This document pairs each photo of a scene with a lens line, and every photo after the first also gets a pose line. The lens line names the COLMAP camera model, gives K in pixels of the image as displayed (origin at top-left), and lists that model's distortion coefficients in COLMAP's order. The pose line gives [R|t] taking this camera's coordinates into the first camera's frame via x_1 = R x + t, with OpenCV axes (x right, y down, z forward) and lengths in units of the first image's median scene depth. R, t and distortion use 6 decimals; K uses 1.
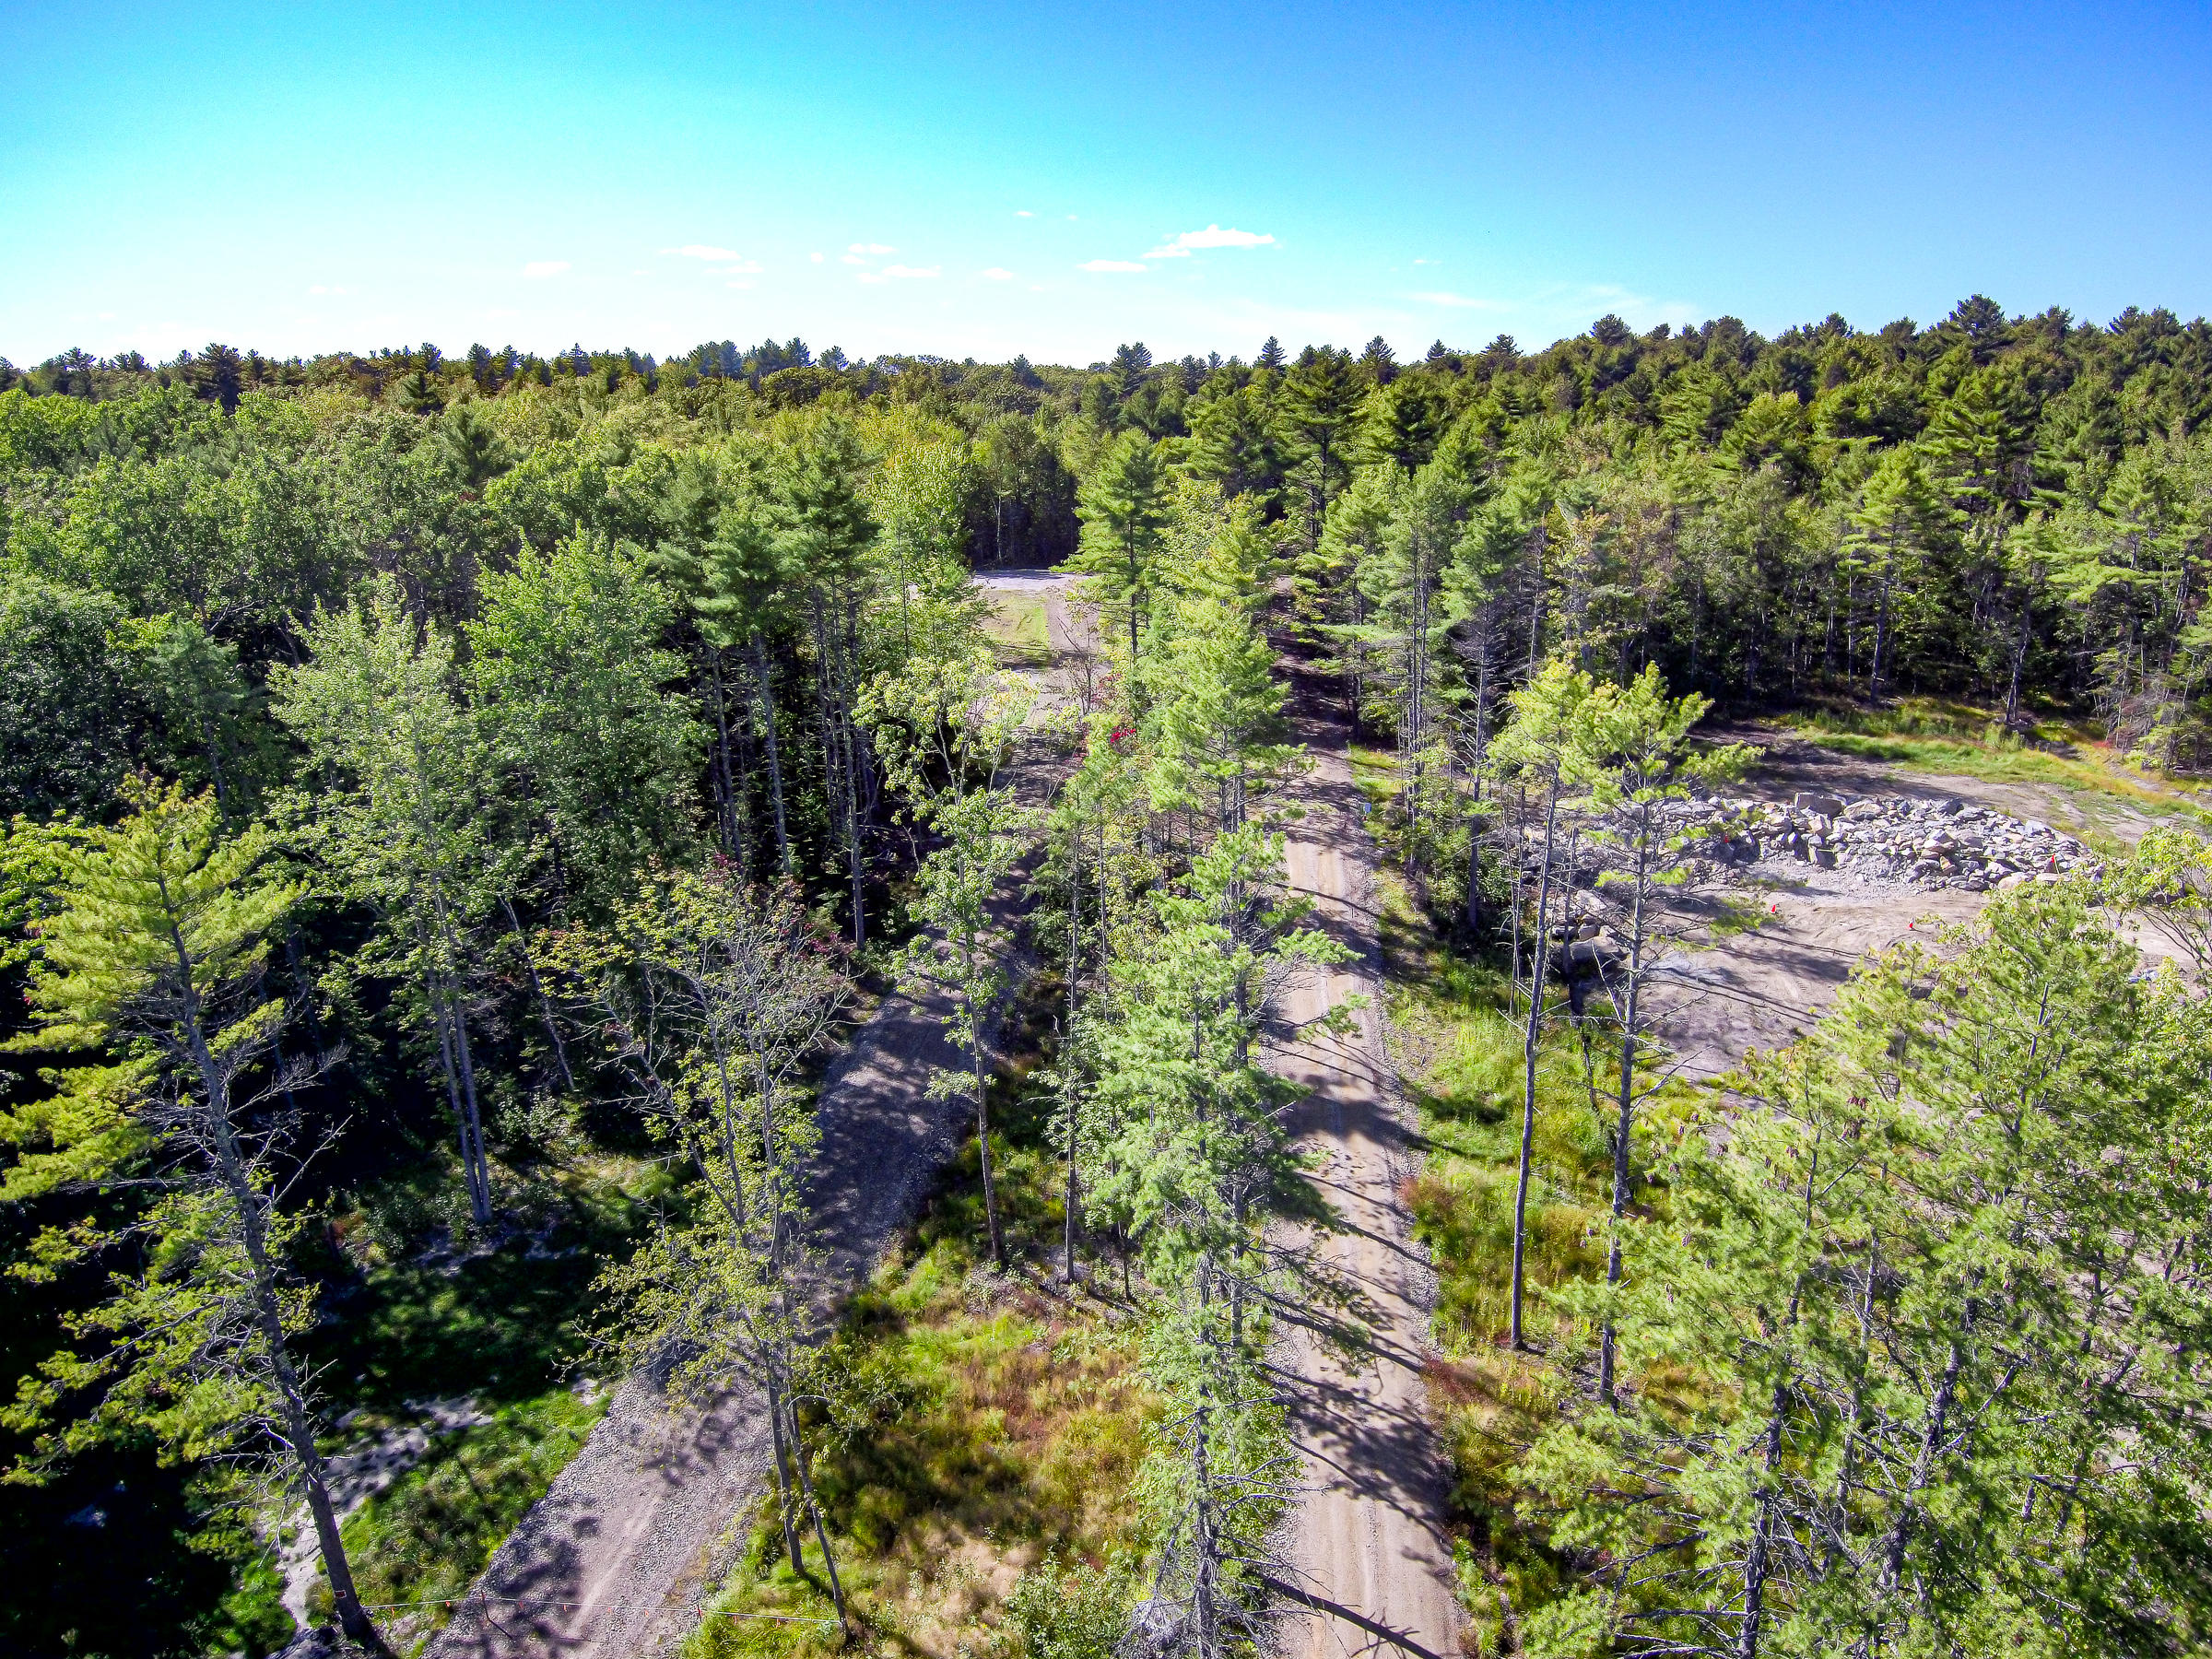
lens RADIAL K [[1377.2, 0, 1092.5], [0, 1377.2, 827.3], [0, 0, 1]] dist [0.065187, -0.097269]
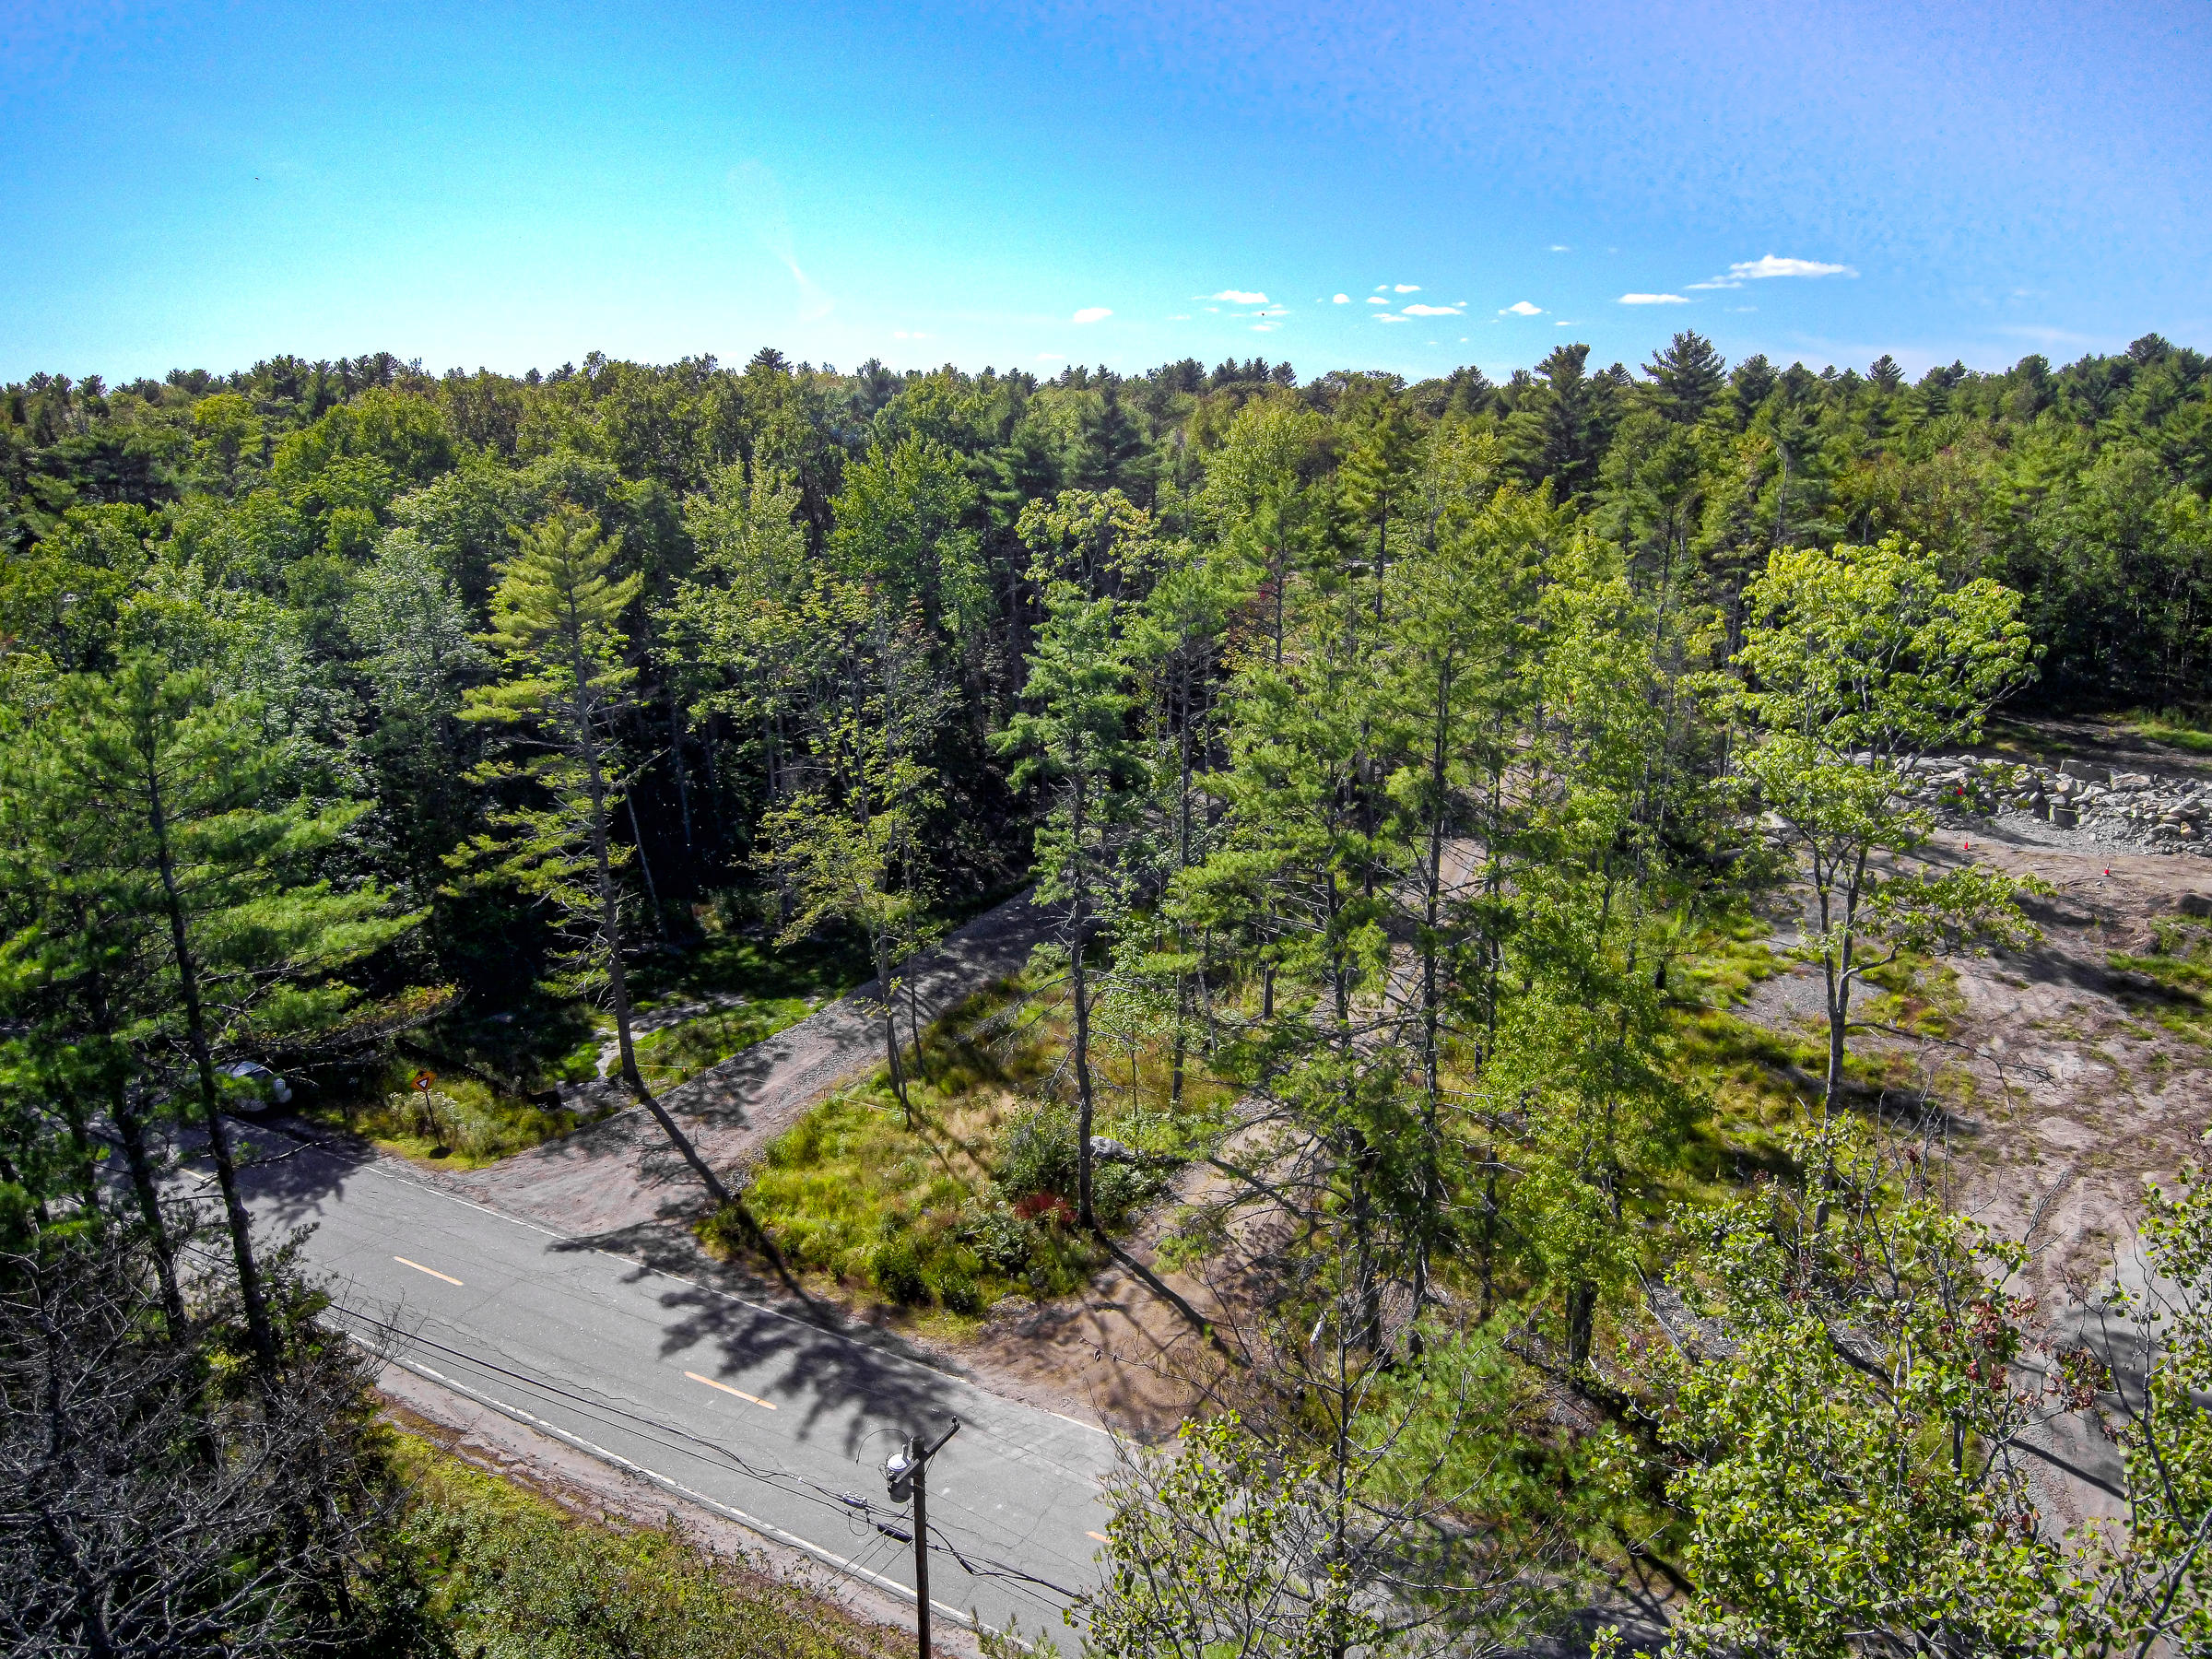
lens RADIAL K [[1377.2, 0, 1092.5], [0, 1377.2, 827.3], [0, 0, 1]] dist [0.065187, -0.097269]
pose [[0.939659, 0.105679, -0.325382, 0.235598], [-0.114011, 0.993458, -0.006589, 0.133376], [0.322557, 0.043289, 0.945560, -0.176971]]
